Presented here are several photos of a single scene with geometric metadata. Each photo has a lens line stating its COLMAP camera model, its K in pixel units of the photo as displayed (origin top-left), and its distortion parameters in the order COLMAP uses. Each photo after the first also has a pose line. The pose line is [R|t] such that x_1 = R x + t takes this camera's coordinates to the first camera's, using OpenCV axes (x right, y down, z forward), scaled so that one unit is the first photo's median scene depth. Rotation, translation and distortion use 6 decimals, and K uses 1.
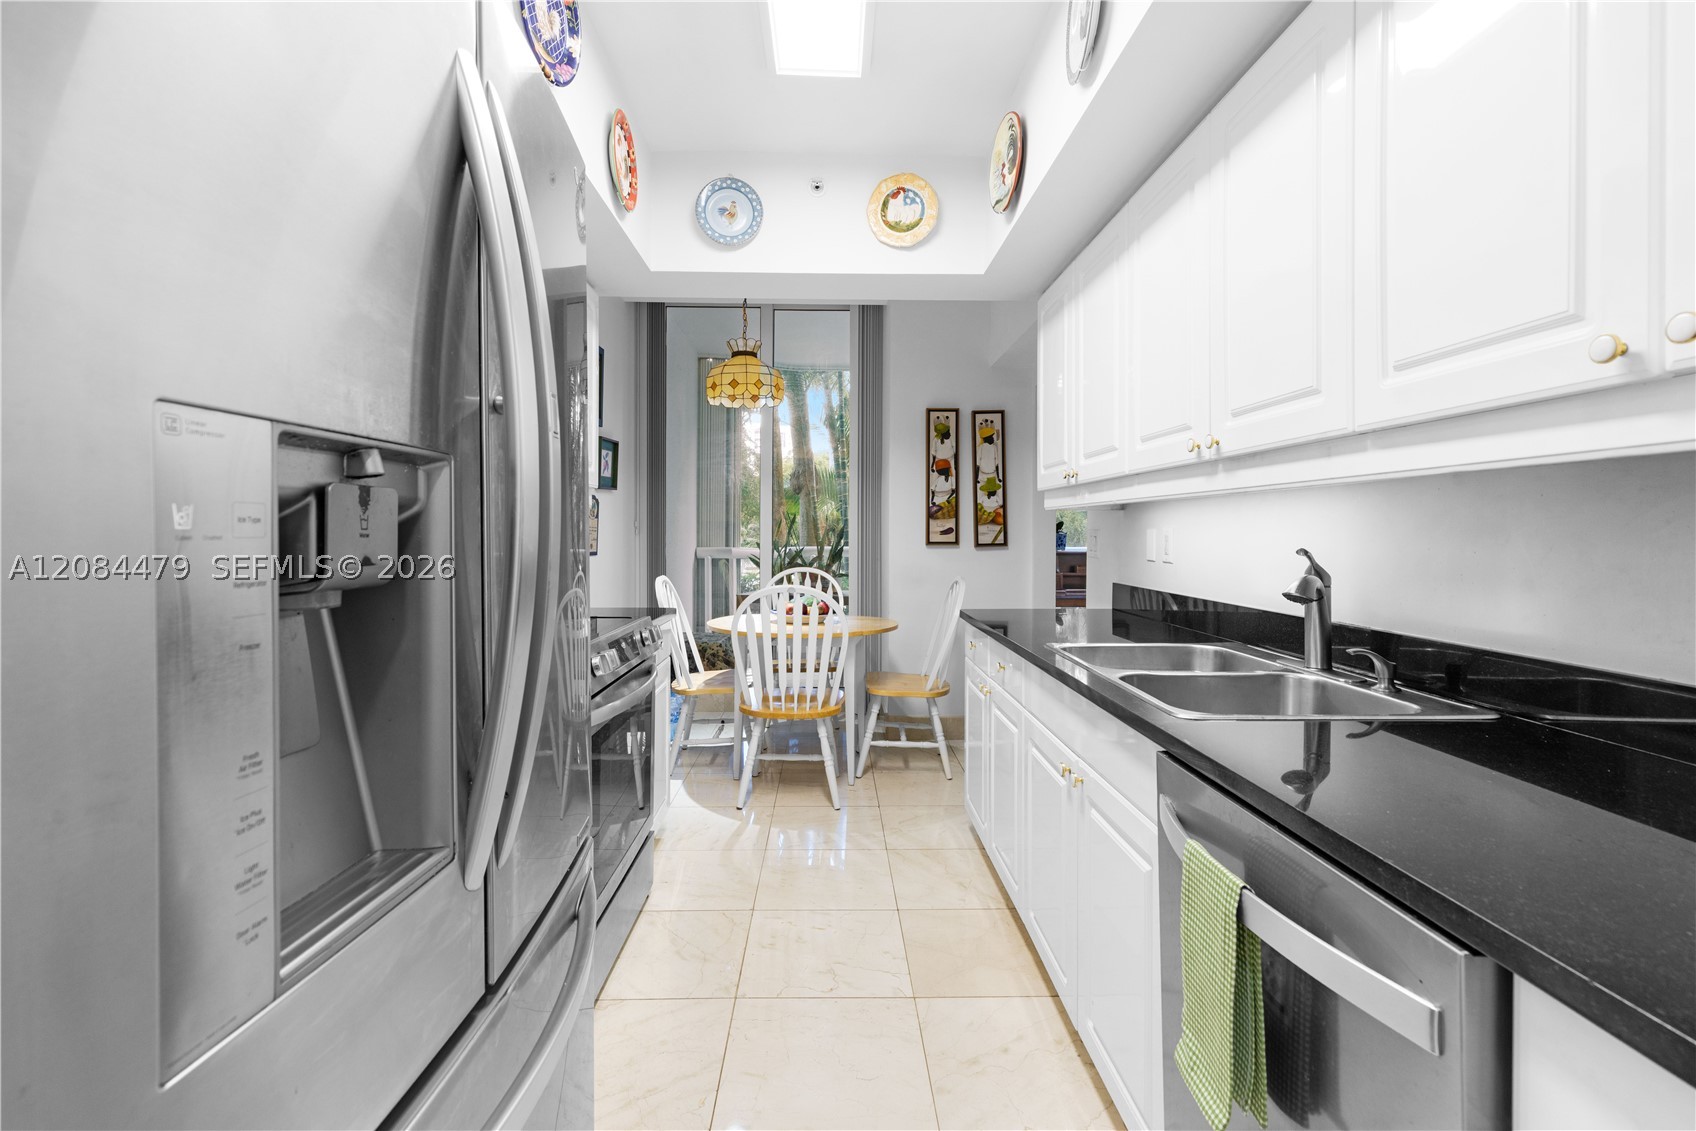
lens RADIAL K [[767.9, 0, 833.6], [0, 767.9, 525.4], [0, 0, 1]] dist [0.013118, -0.004341]
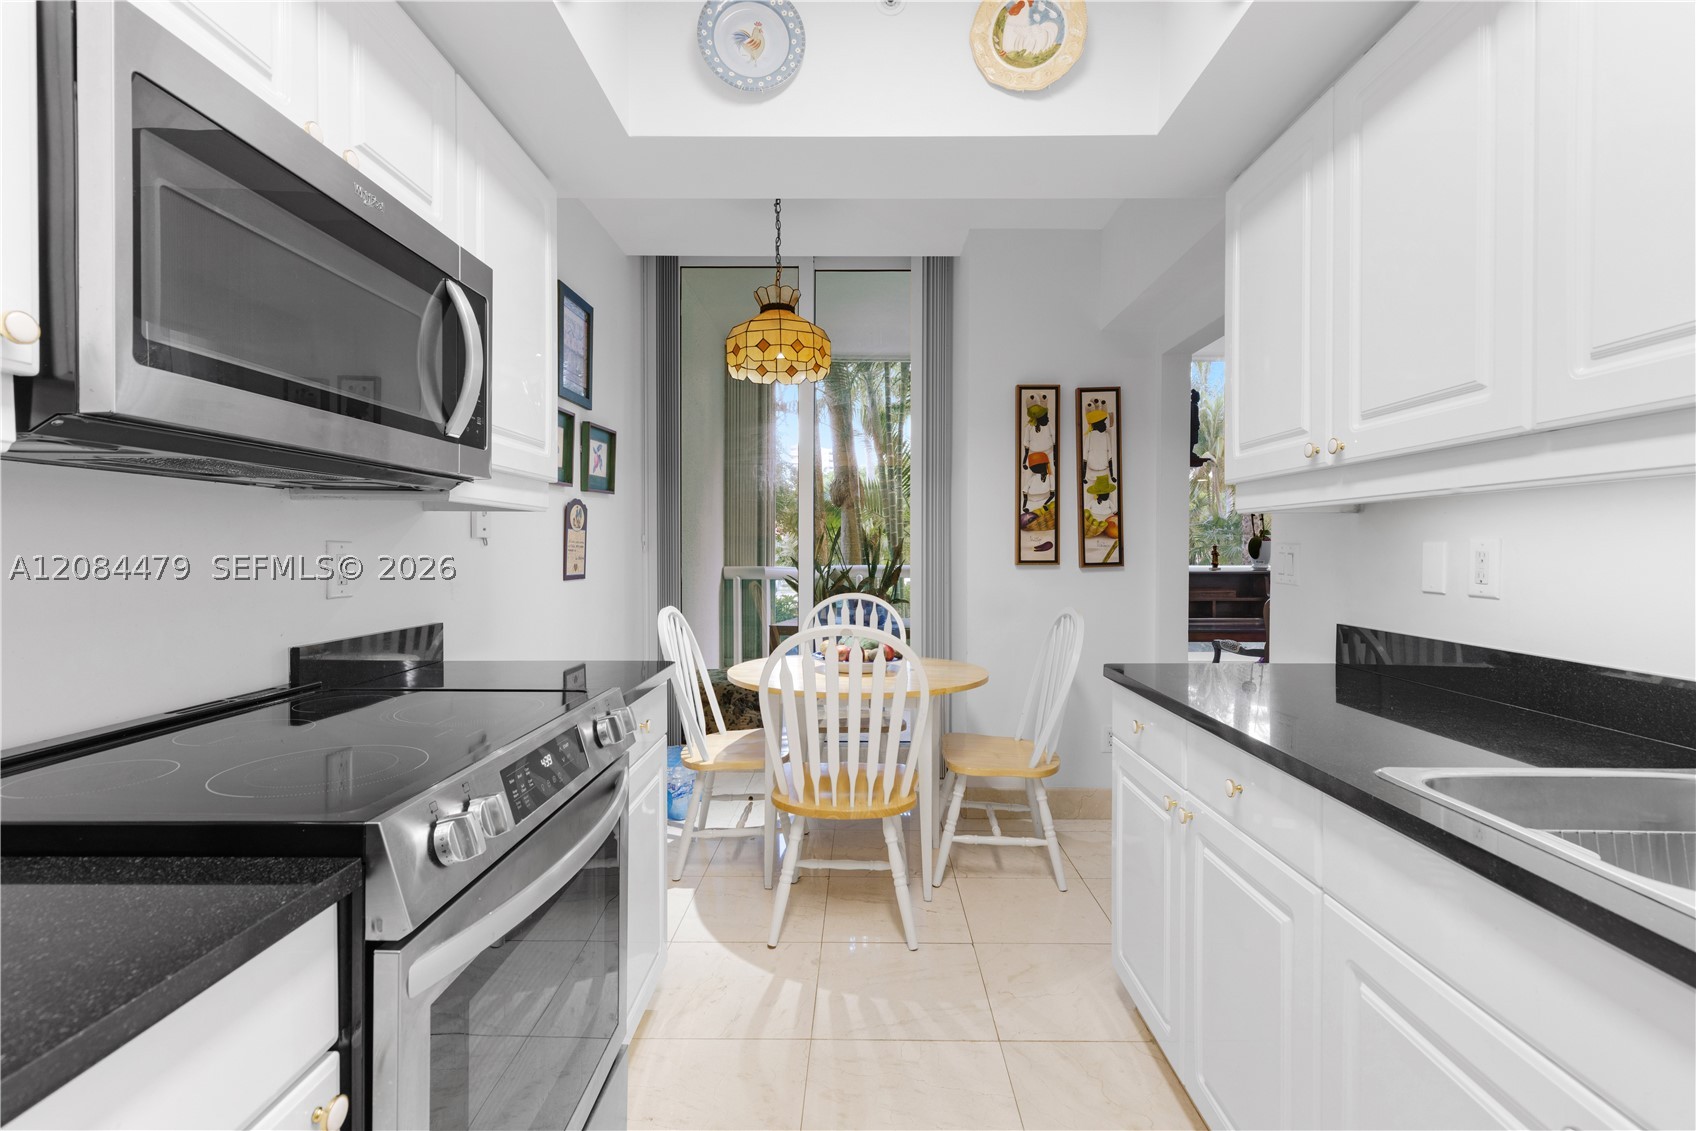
lens RADIAL K [[767.9, 0, 856.3], [0, 767.9, 552.8], [0, 0, 1]] dist [0.013118, -0.004341]
pose [[0.999839, -0.001185, -0.017896, -0.027993], [0.001426, 0.999909, 0.013415, 0.003432], [0.017878, -0.013439, 0.999750, 0.261771]]
